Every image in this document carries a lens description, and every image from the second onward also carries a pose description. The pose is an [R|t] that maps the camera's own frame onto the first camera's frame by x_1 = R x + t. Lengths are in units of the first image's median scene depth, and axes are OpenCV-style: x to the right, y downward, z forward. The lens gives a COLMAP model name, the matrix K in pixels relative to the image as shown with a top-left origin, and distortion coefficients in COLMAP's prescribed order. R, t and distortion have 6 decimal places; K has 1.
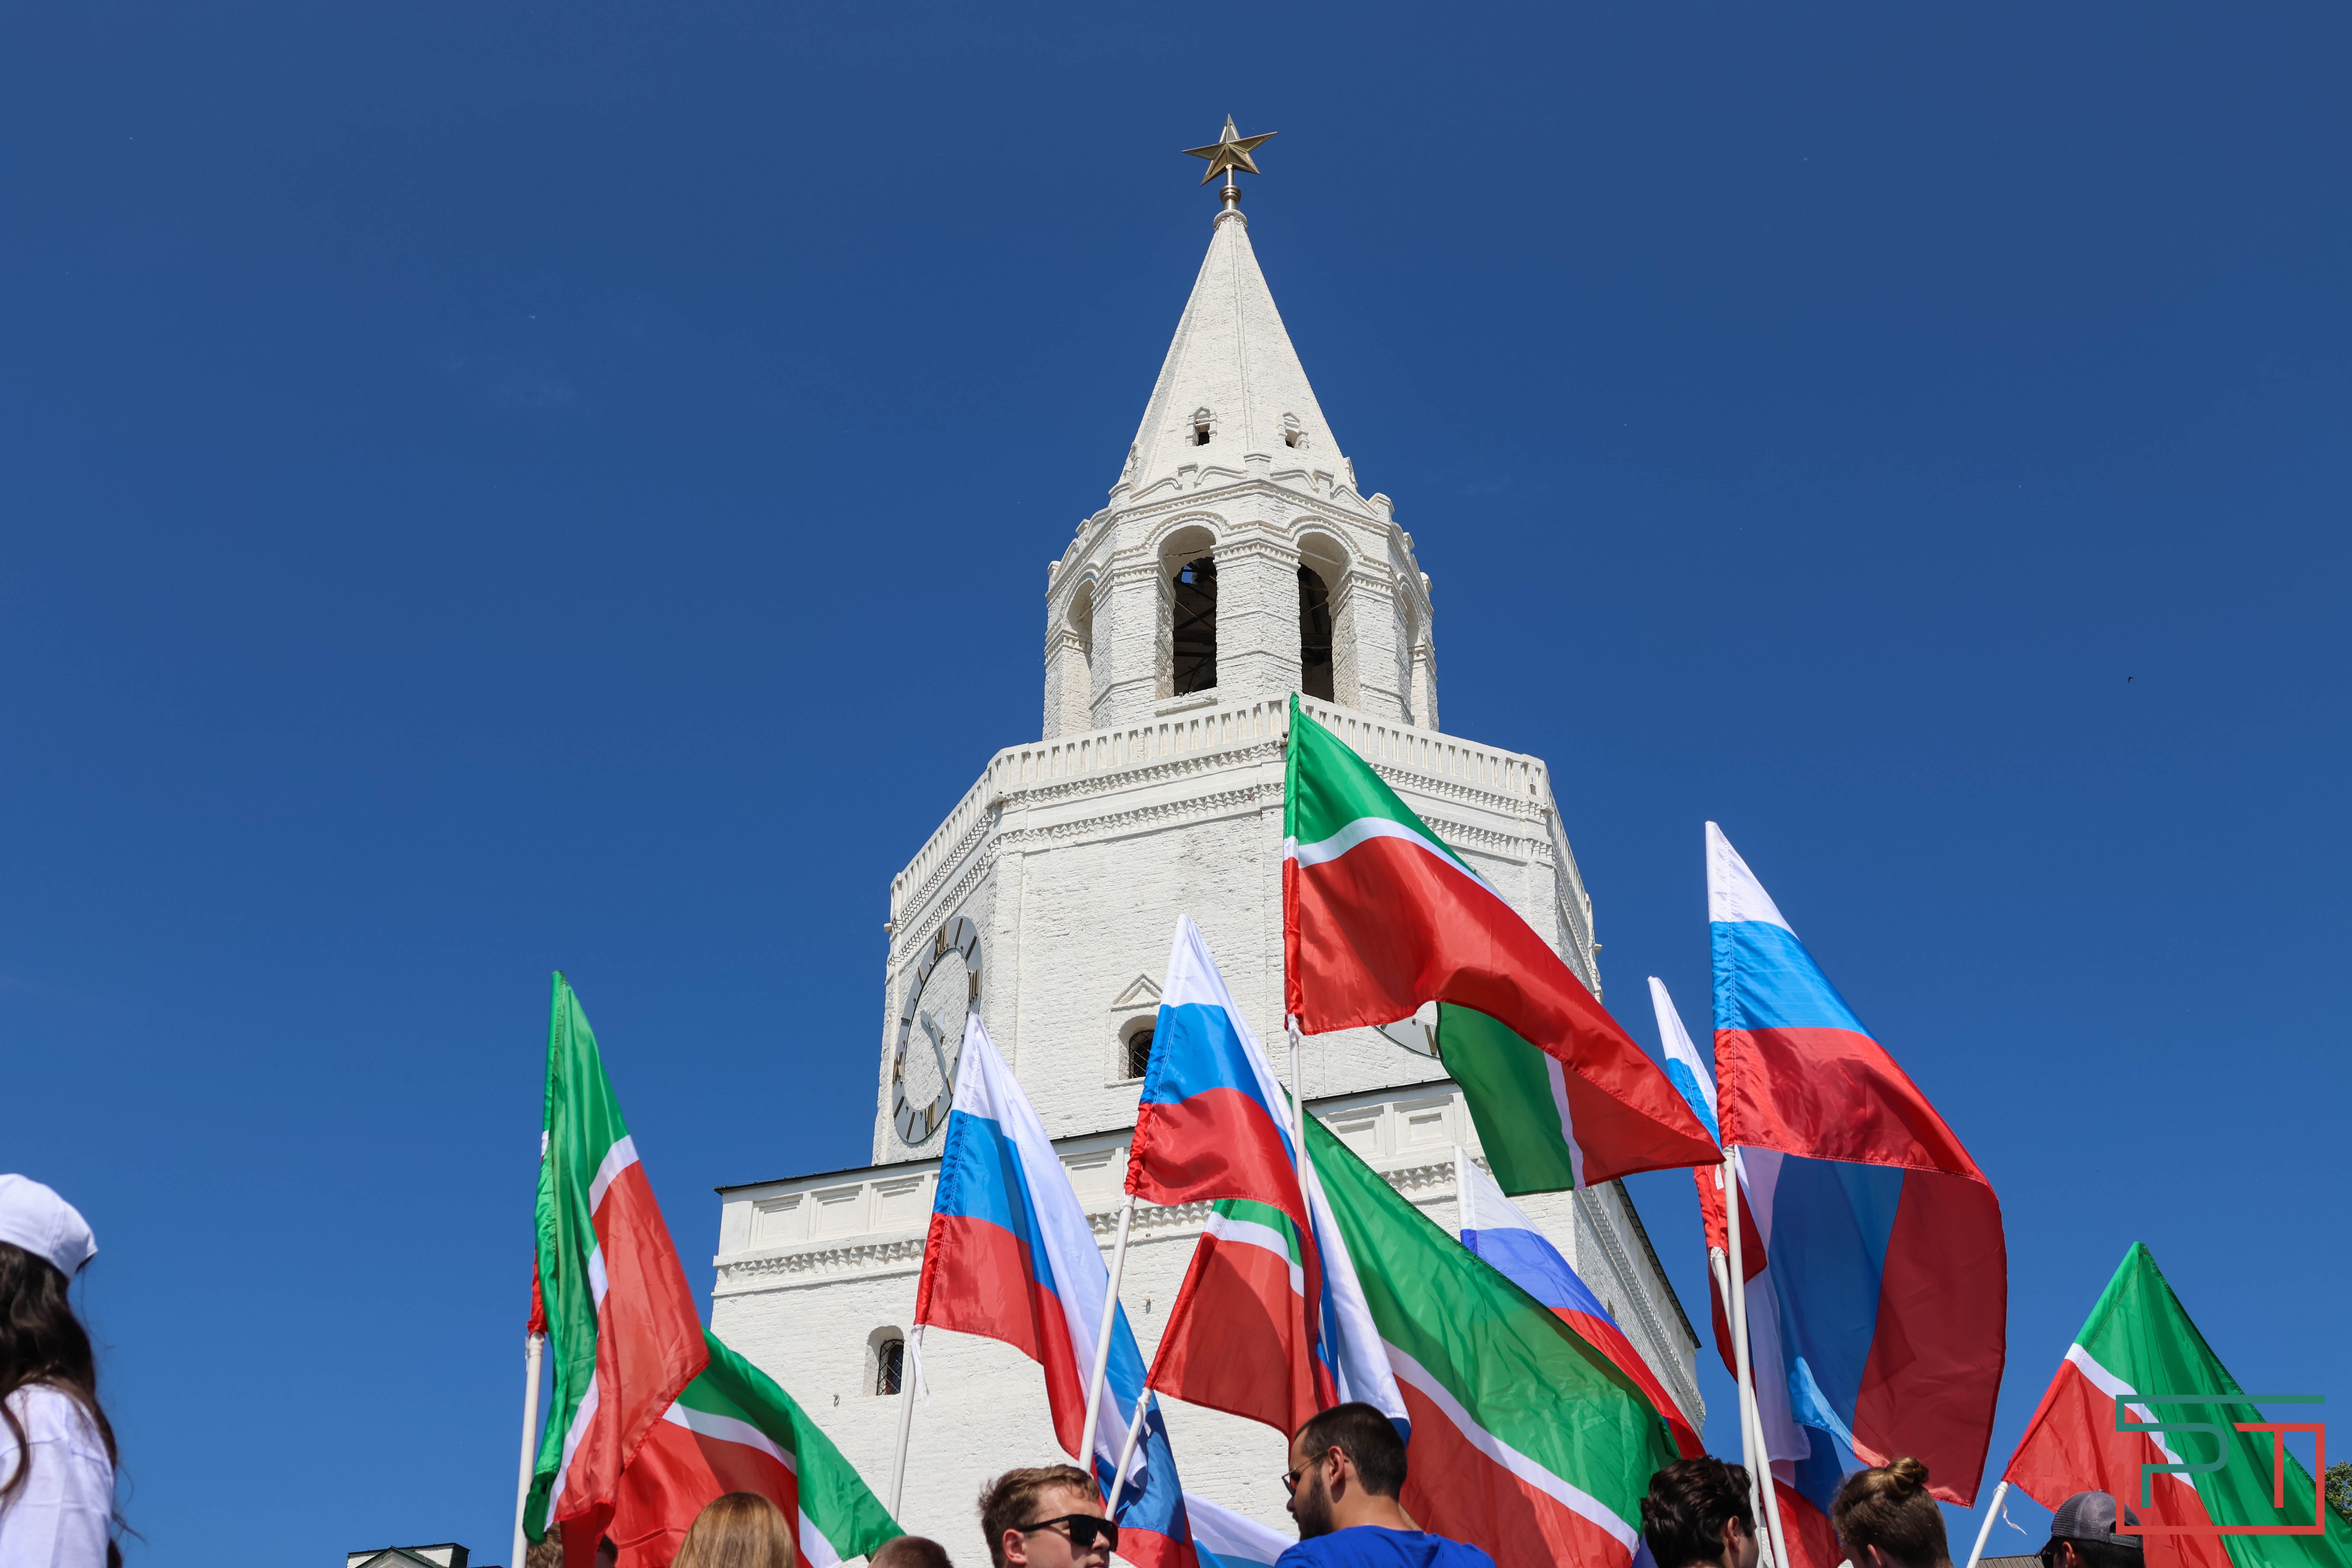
lens RADIAL K [[1993.6, 0, 1176.0], [0, 1993.6, 784.0], [0, 0, 1]] dist [-0.101181, 0.000485]
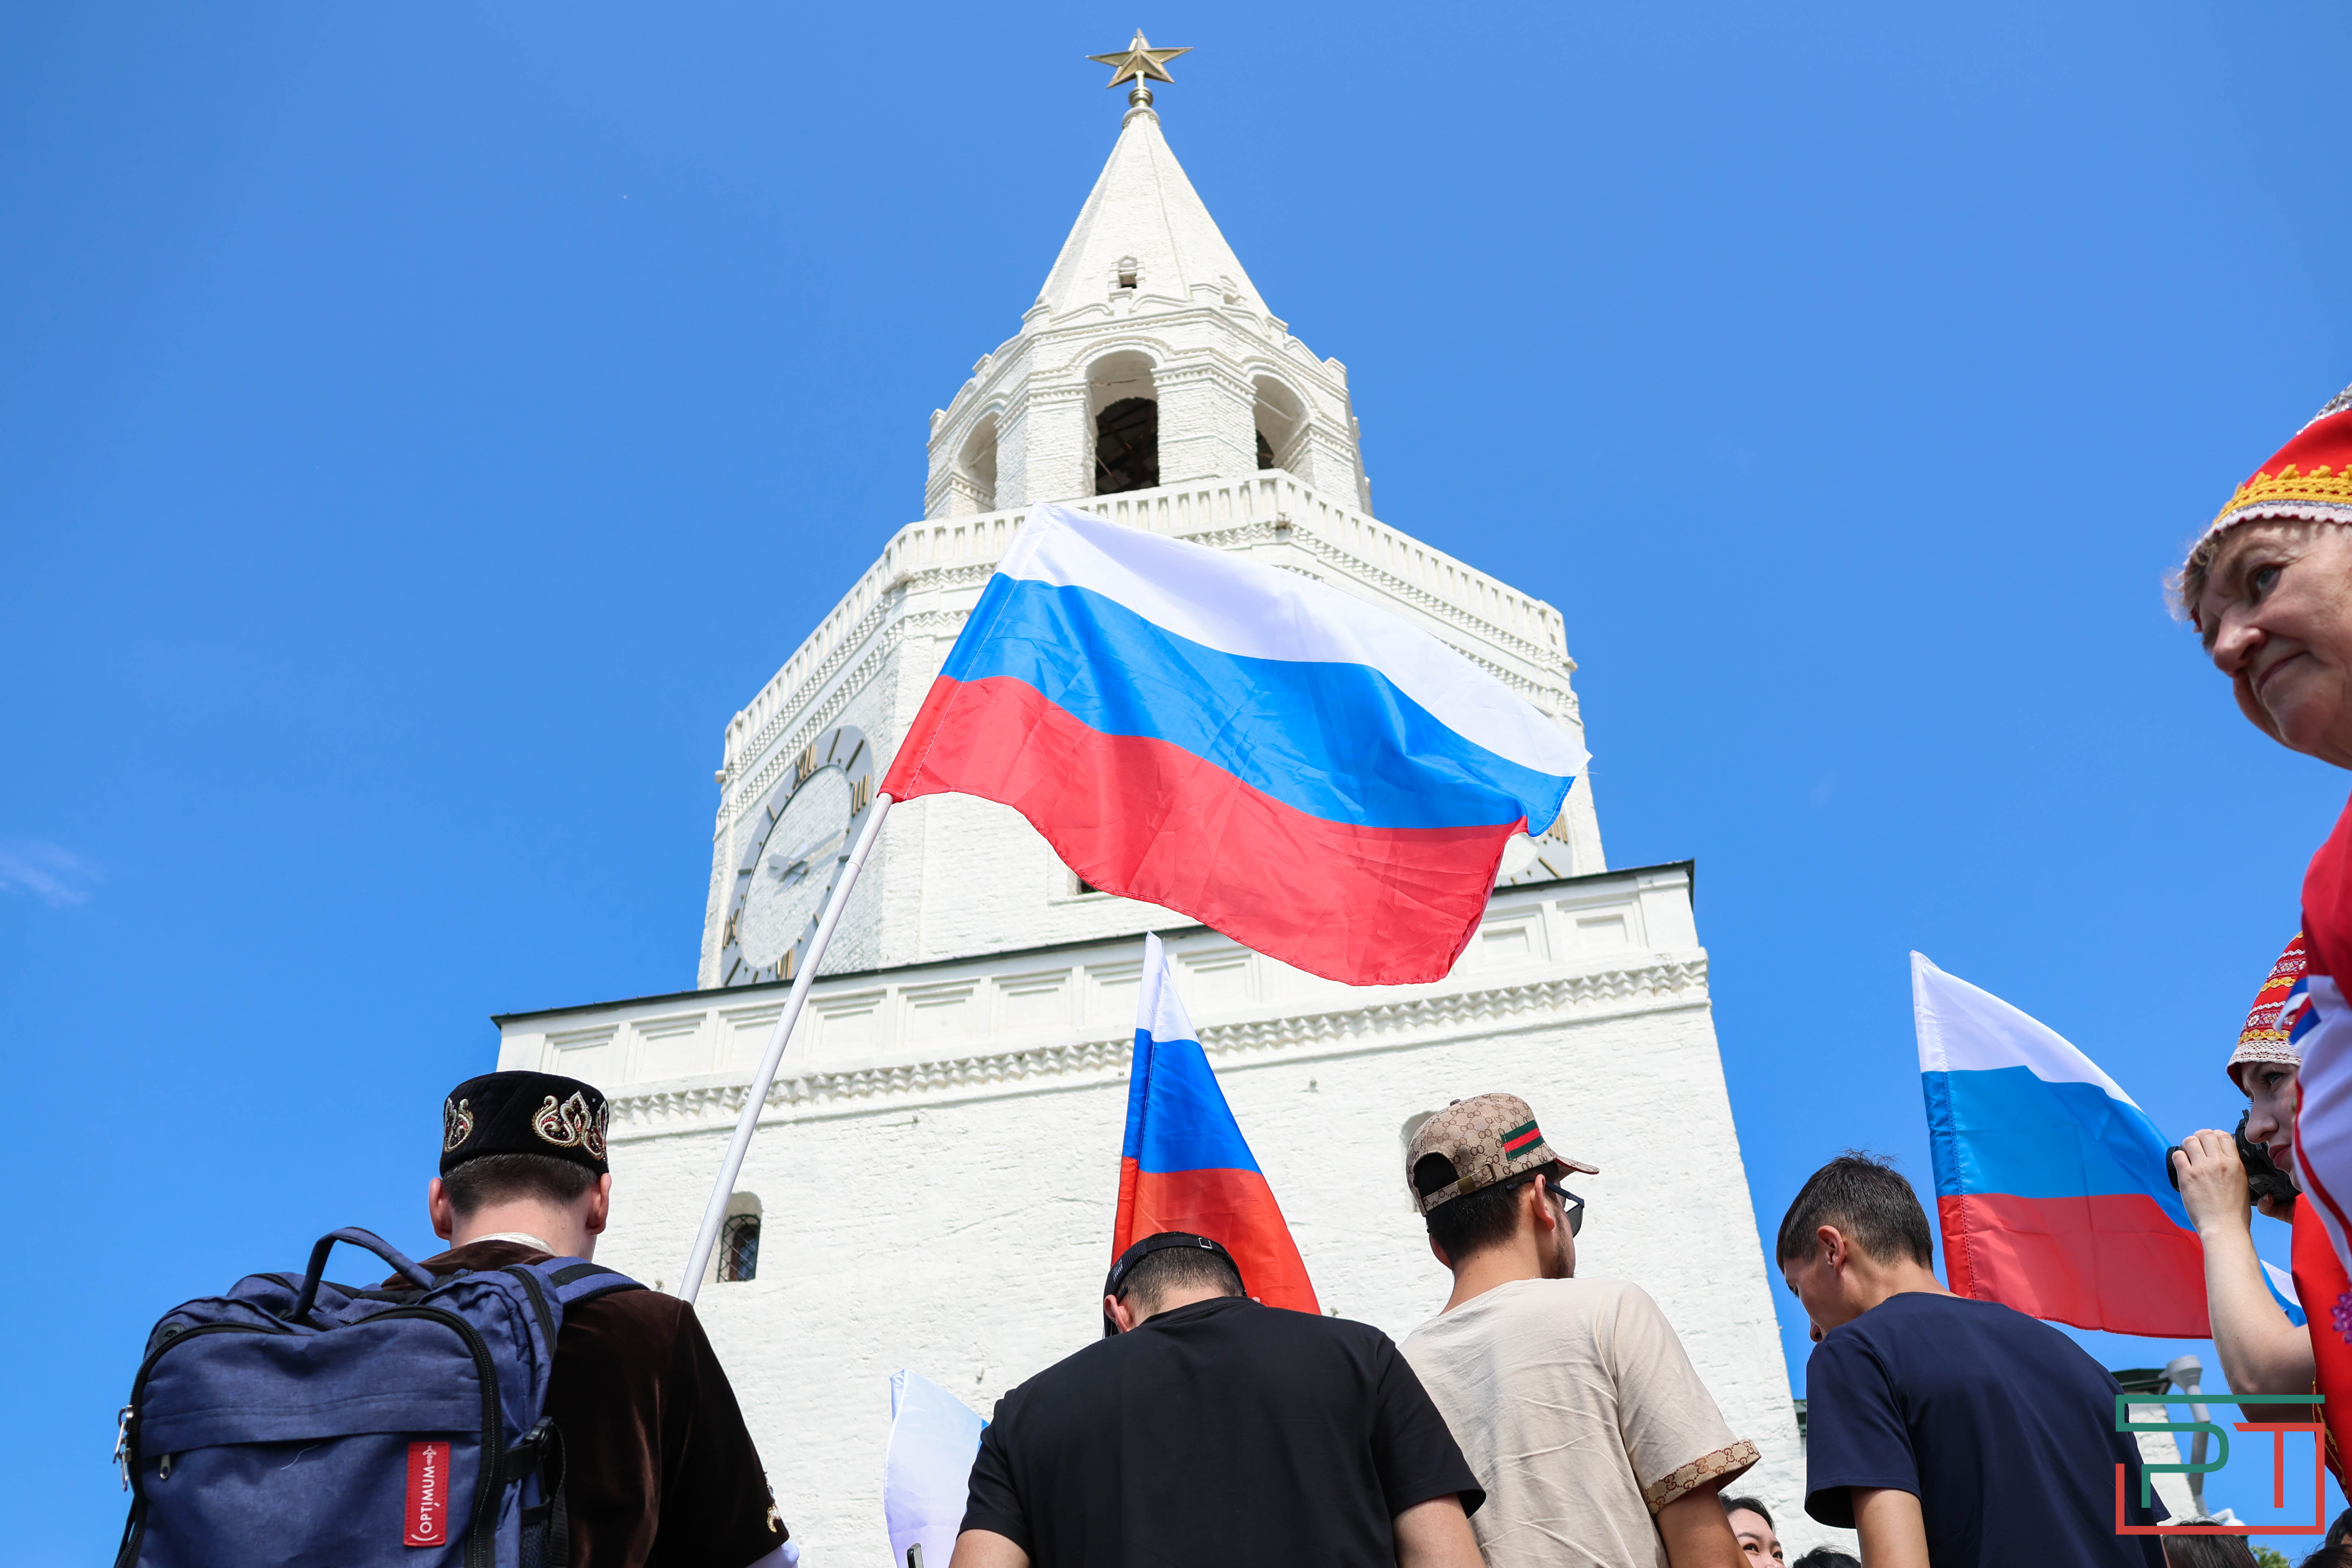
lens RADIAL K [[2013.4, 0, 1271.1], [0, 2013.4, 785.9], [0, 0, 1]] dist [-0.132683, -0.001187]
pose [[0.980704, 0.082234, 0.177362, -0.071305], [-0.066833, 0.993594, -0.091133, 0.134220], [-0.183720, 0.077521, 0.979917, 0.190382]]
